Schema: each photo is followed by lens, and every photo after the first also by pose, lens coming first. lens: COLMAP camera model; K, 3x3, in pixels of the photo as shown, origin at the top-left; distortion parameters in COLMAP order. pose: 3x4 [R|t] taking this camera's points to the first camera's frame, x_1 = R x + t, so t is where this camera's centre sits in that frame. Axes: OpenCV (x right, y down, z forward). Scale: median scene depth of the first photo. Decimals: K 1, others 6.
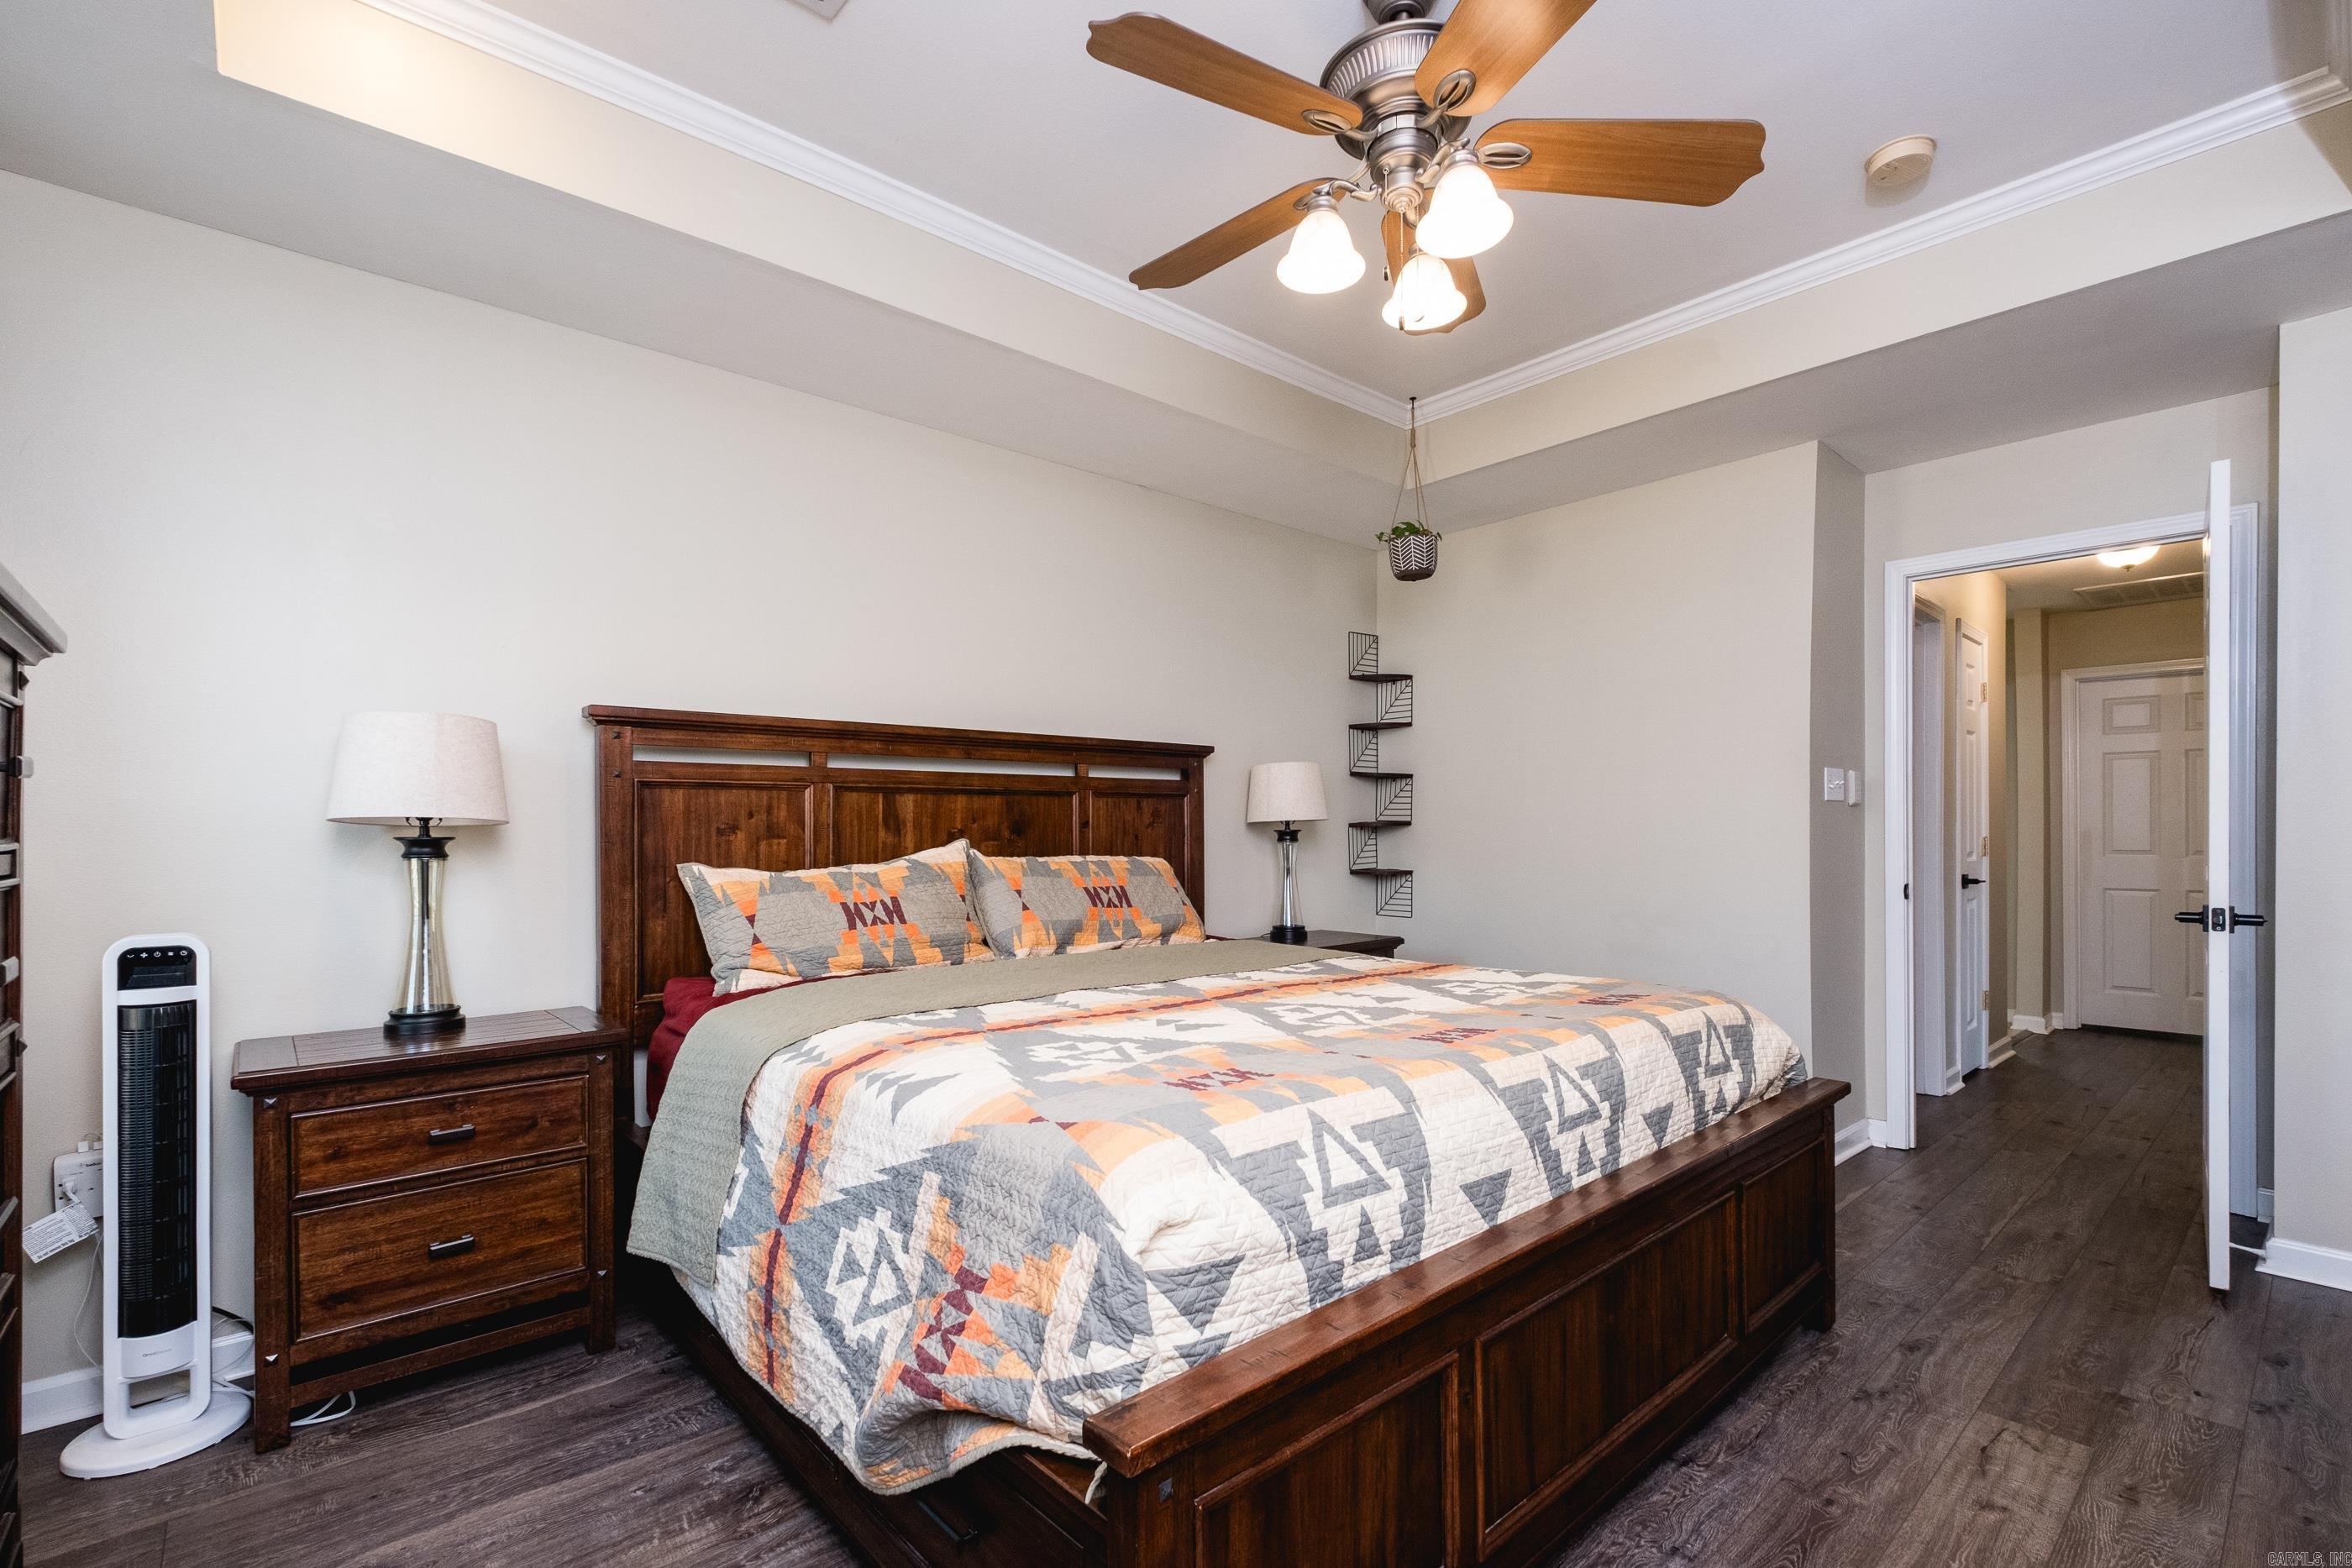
lens RADIAL K [[1039.5, 0, 1178.0], [0, 1039.5, 835.0], [0, 0, 1]] dist [-0.000090, -0.000219]
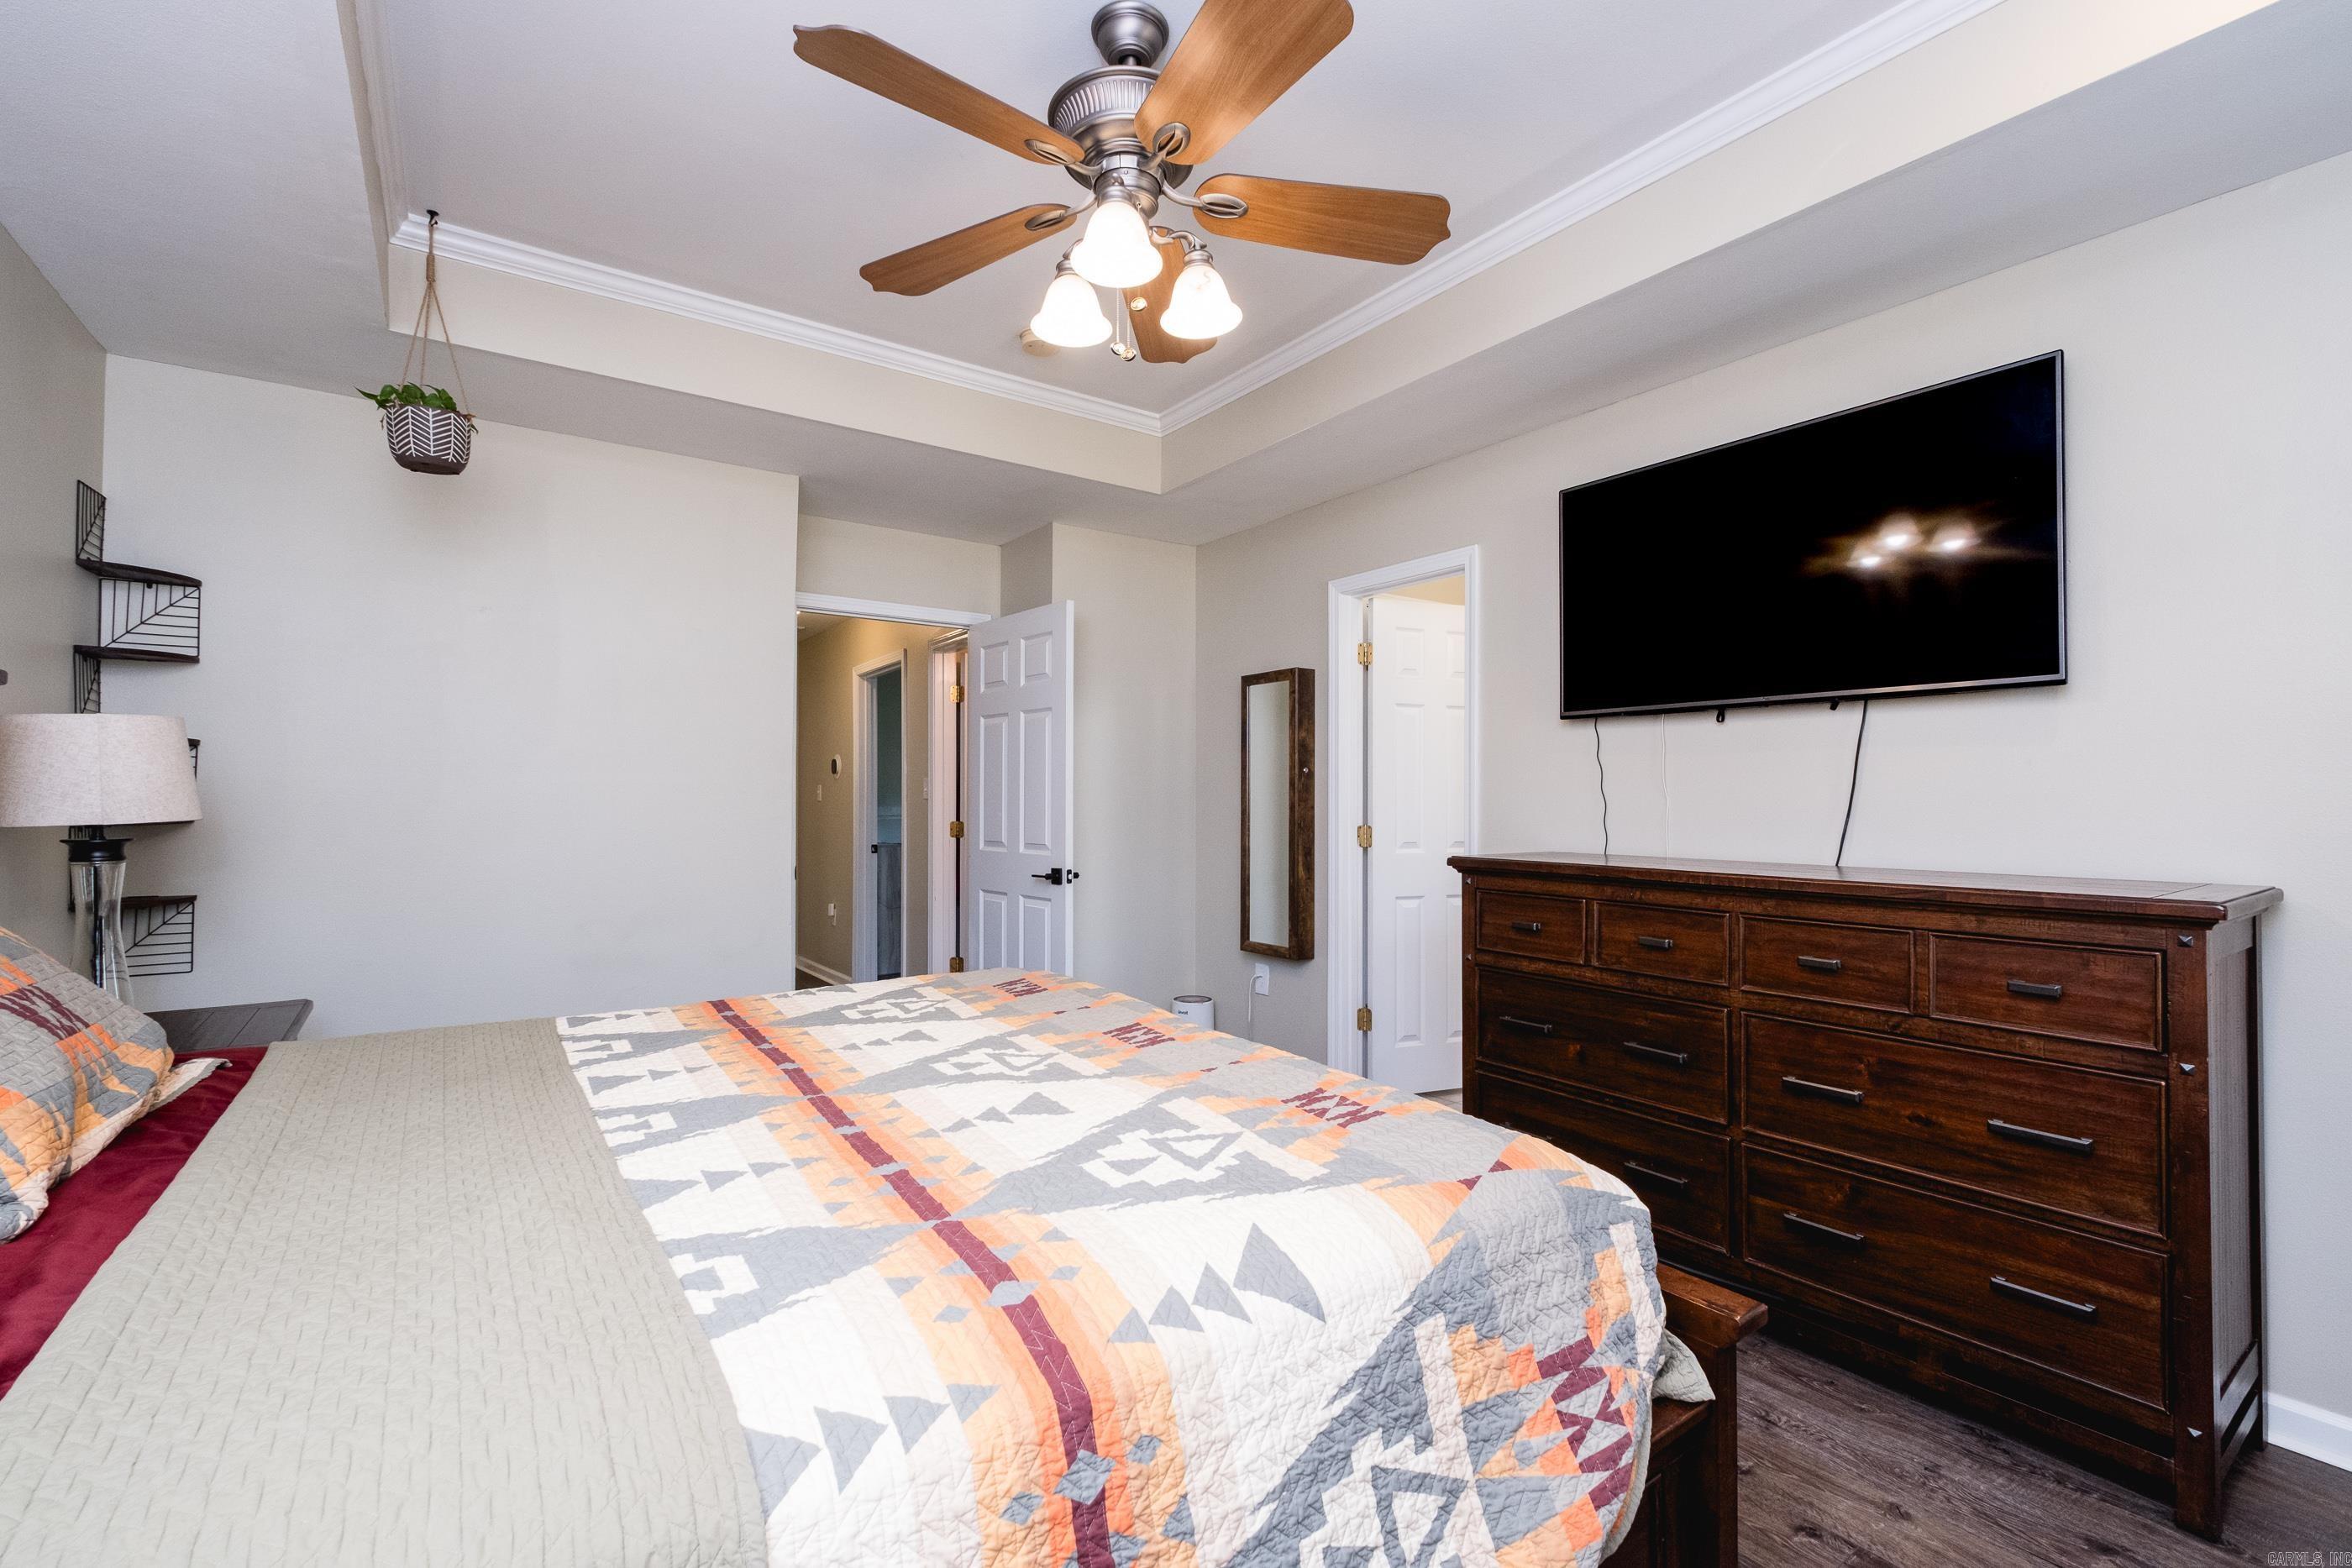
lens RADIAL K [[1057.0, 0, 1139.8], [0, 1057.0, 791.9], [0, 0, 1]] dist [0.001100, -0.000446]
pose [[0.105626, 0.006653, 0.994384, -0.872657], [0.003454, 0.999969, -0.007057, -0.054988], [-0.994400, 0.004180, 0.105600, 0.938205]]
